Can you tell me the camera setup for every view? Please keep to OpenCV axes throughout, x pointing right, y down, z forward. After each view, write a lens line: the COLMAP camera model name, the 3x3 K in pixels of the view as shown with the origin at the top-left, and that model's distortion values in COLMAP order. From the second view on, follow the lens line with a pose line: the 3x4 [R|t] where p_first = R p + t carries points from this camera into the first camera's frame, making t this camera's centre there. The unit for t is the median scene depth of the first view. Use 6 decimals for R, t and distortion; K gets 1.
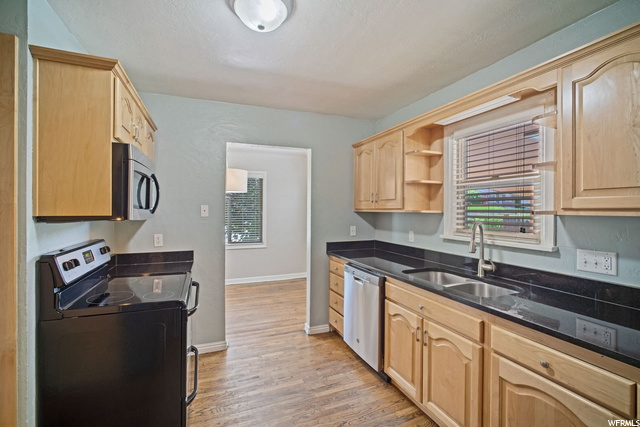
lens RADIAL K [[284.5, 0, 321.2], [0, 284.5, 210.2], [0, 0, 1]] dist [-0.017566, 0.003295]
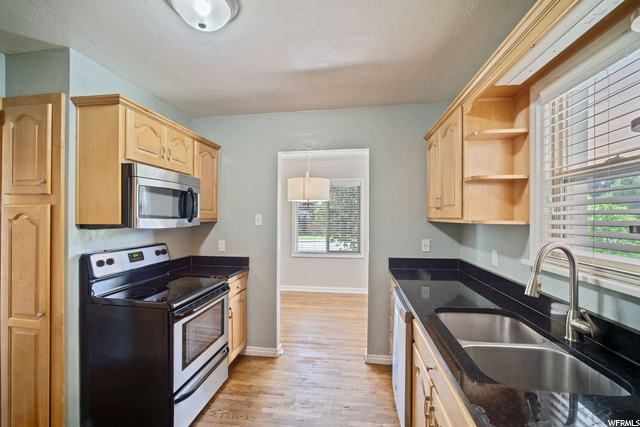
lens RADIAL K [[284.5, 0, 318.2], [0, 284.5, 217.1], [0, 0, 1]] dist [-0.017566, 0.003295]
pose [[0.863417, -0.001477, -0.504488, 0.331576], [-0.000748, 0.999991, -0.004209, -0.004166], [0.504490, 0.004011, 0.863408, 0.217764]]
